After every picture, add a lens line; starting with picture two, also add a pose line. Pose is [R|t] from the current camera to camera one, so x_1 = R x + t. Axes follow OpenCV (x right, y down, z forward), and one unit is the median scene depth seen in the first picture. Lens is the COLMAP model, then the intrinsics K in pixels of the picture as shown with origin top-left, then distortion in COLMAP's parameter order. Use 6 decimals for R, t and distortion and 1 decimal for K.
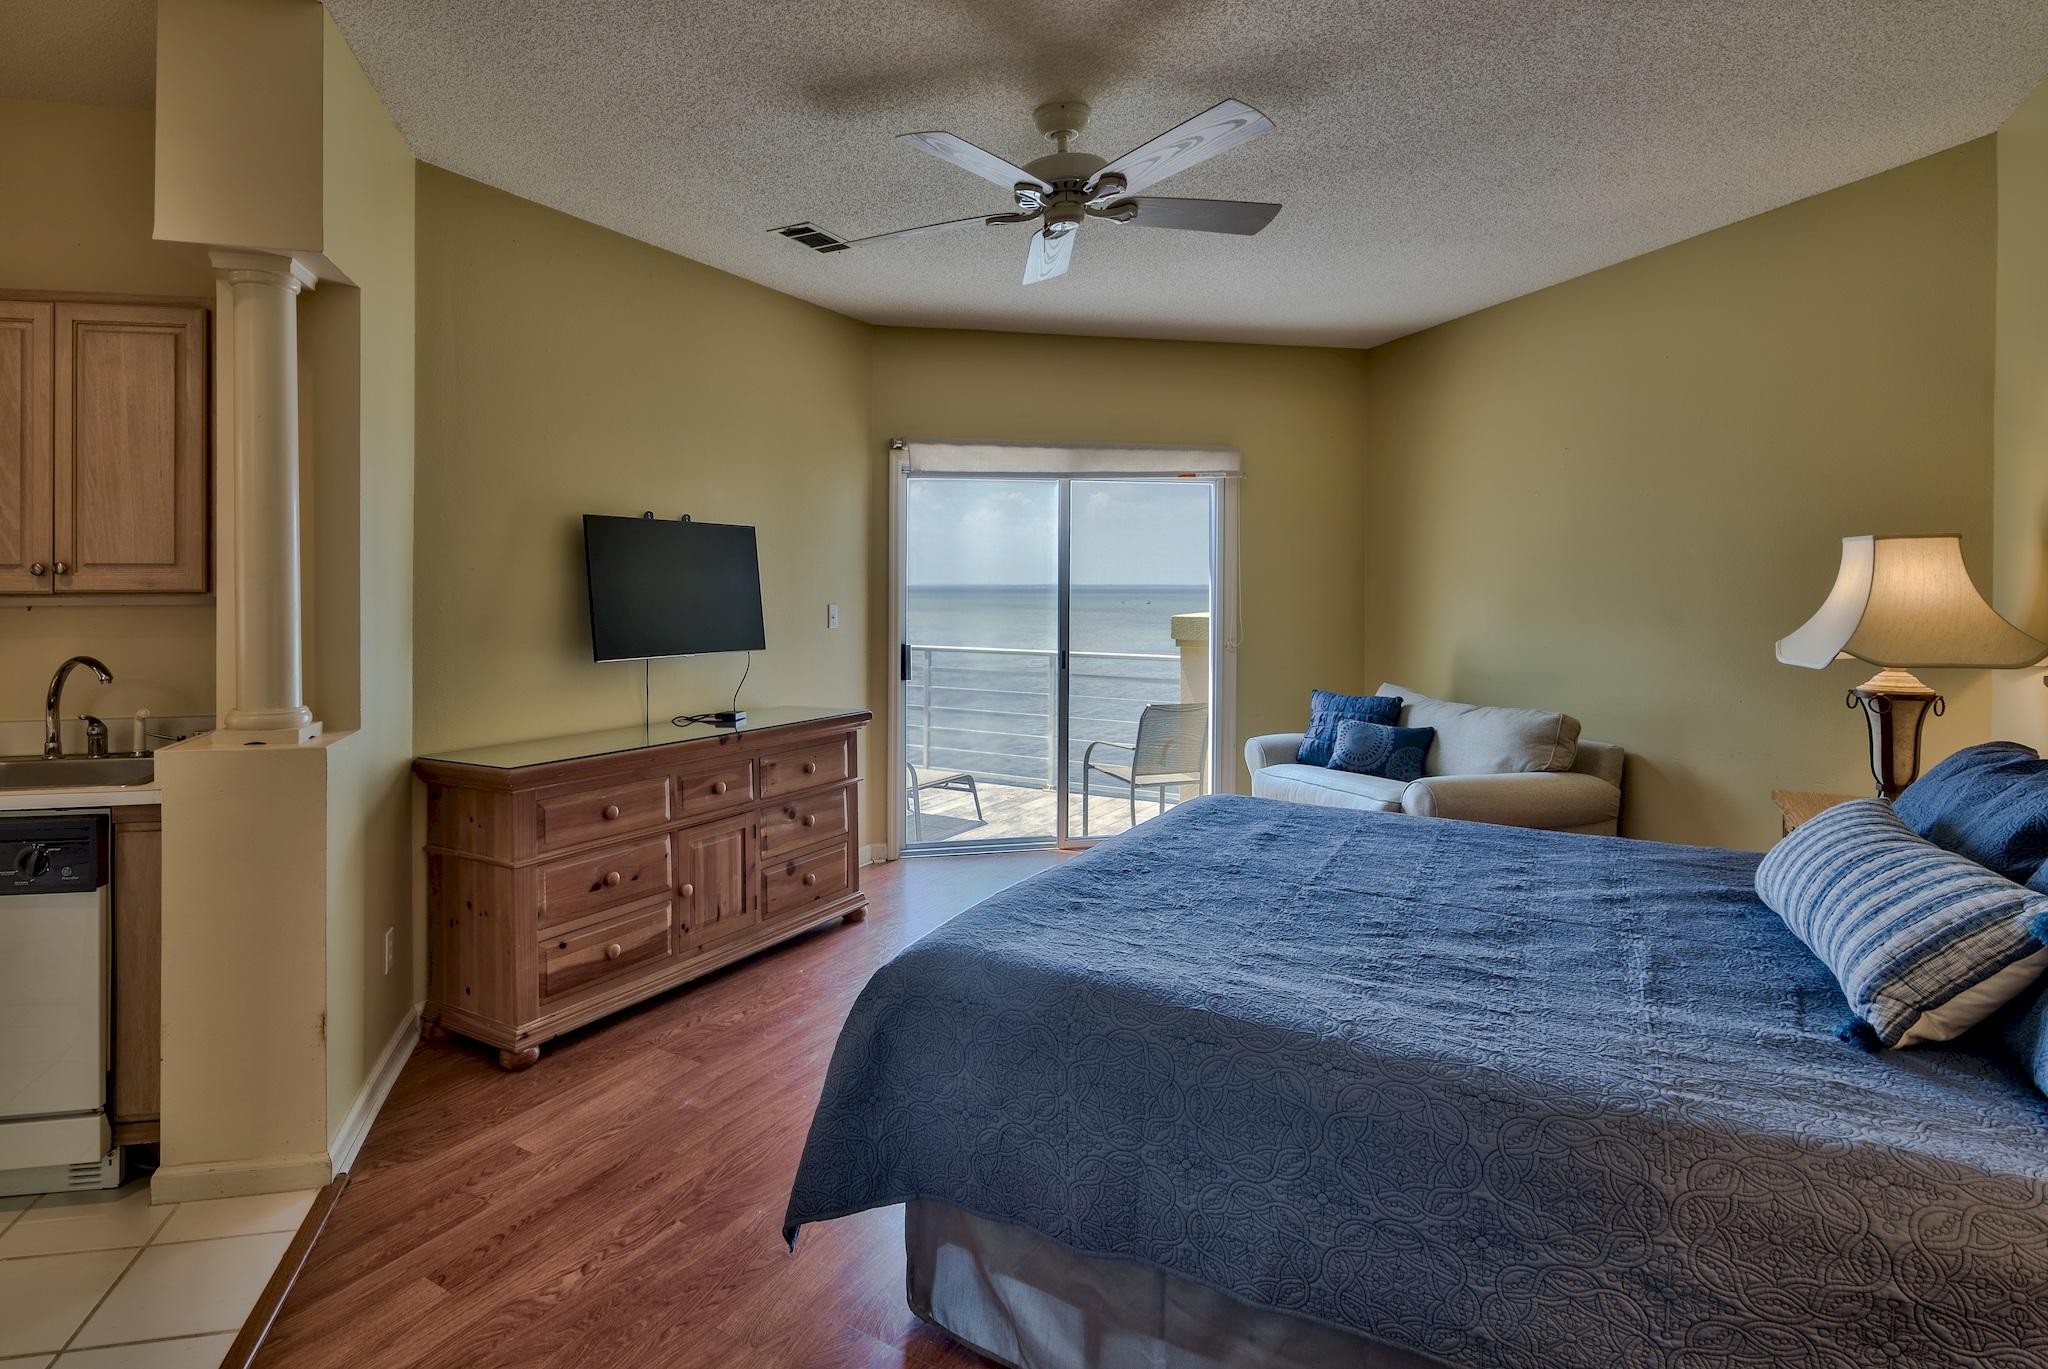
lens RADIAL K [[1052.8, 0, 884.5], [0, 1052.8, 588.8], [0, 0, 1]] dist [-0.004162, -0.000378]
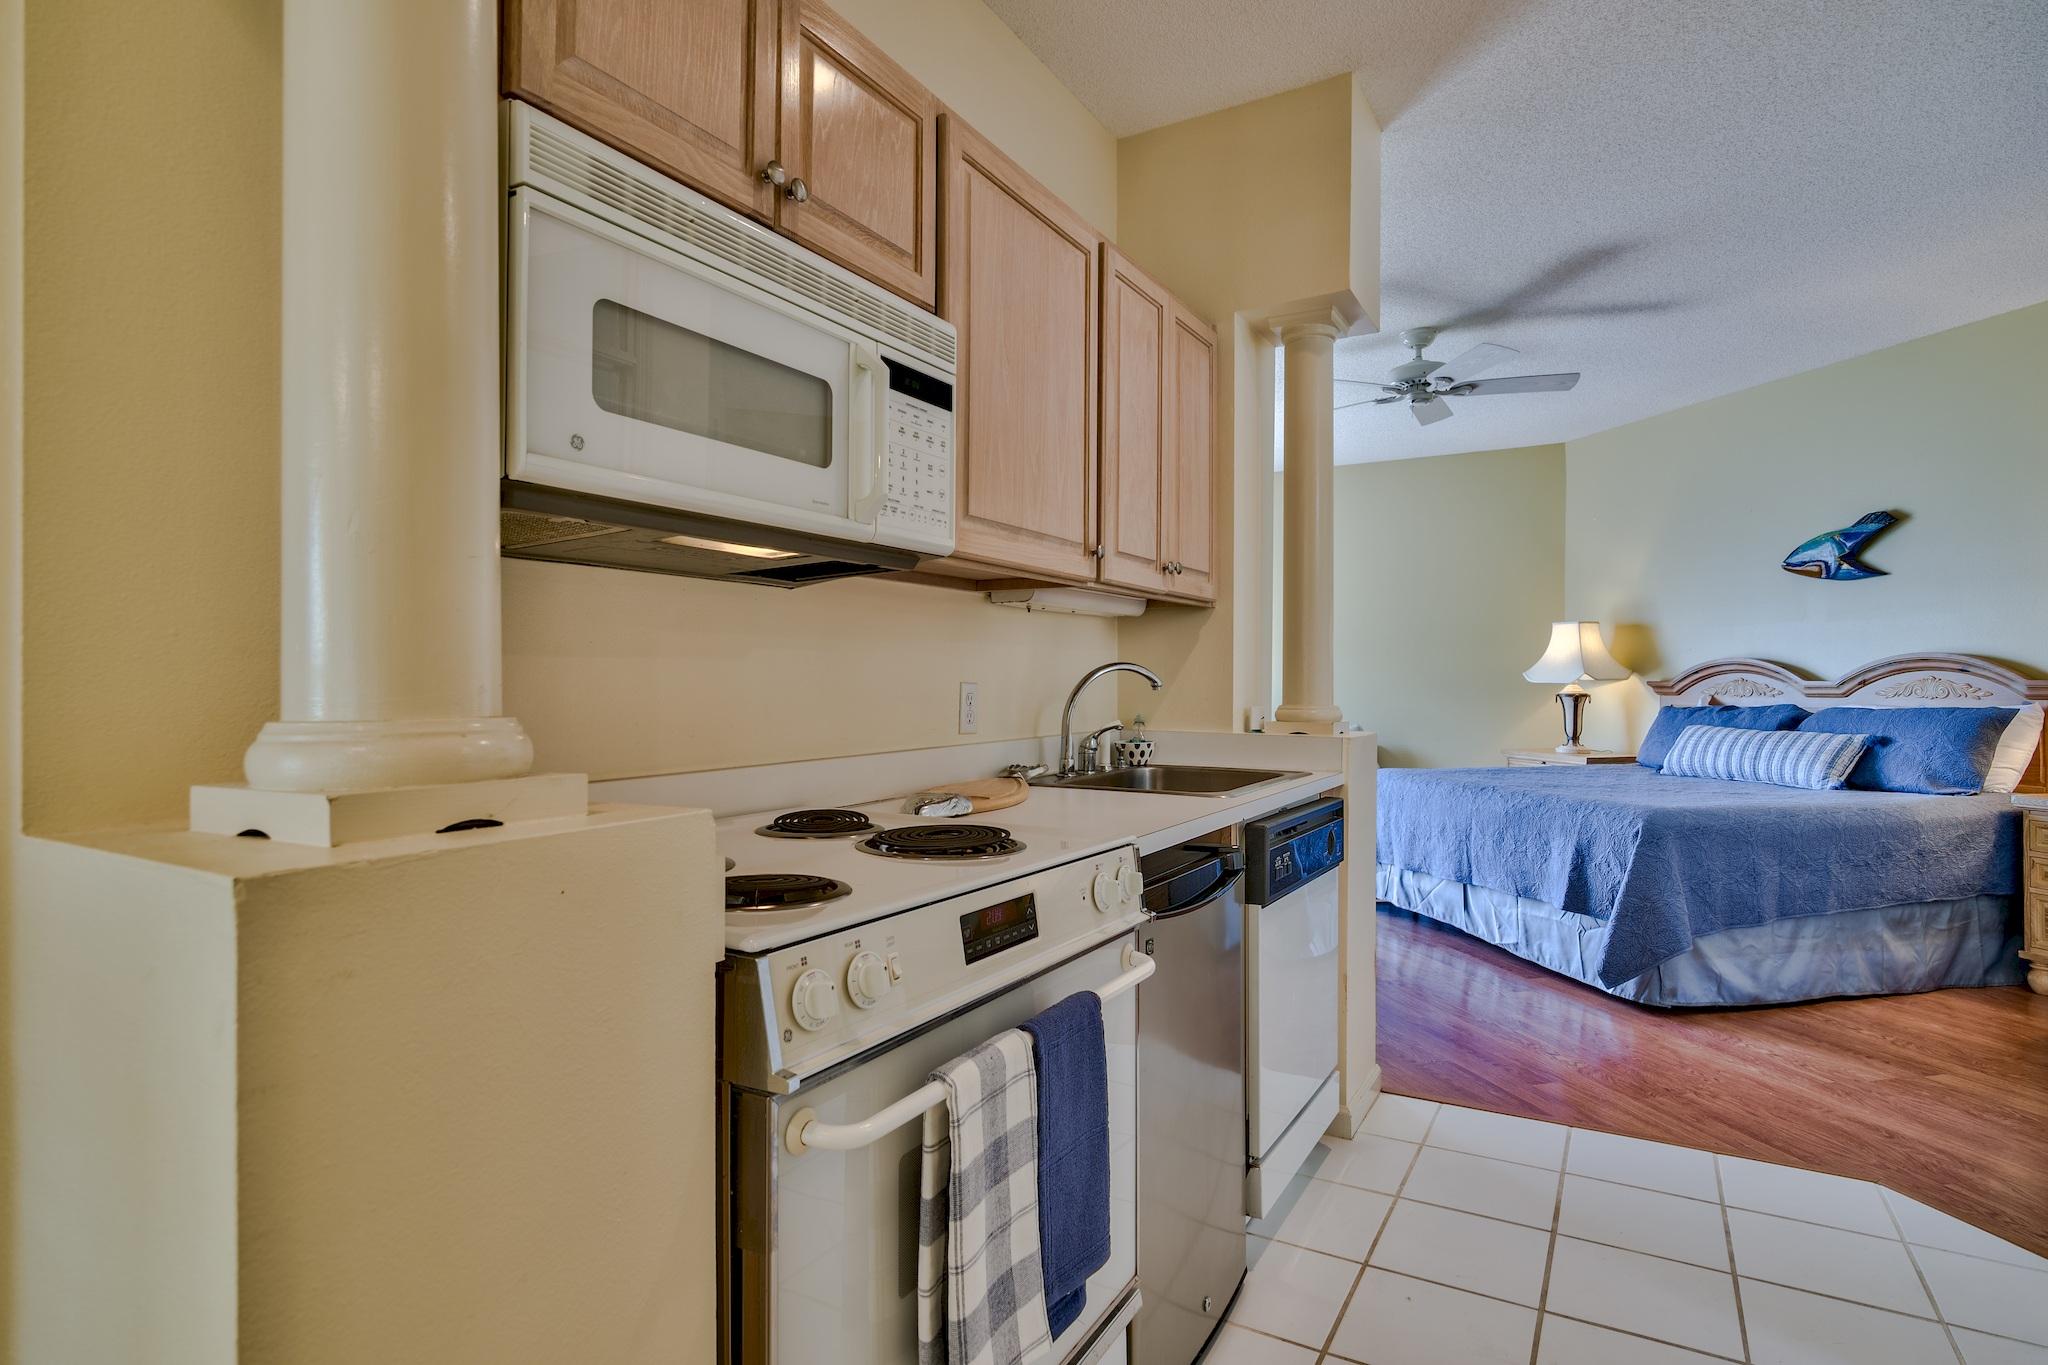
lens RADIAL K [[1056.2, 0, 1024.0], [0, 1056.2, 682.5], [0, 0, 1]] dist [-0.000759, 0.000569]
pose [[0.661487, 0.001196, 0.749956, -0.888376], [-0.001875, 0.999998, 0.000059, 0.047415], [-0.749954, -0.001445, 0.661488, 0.251050]]
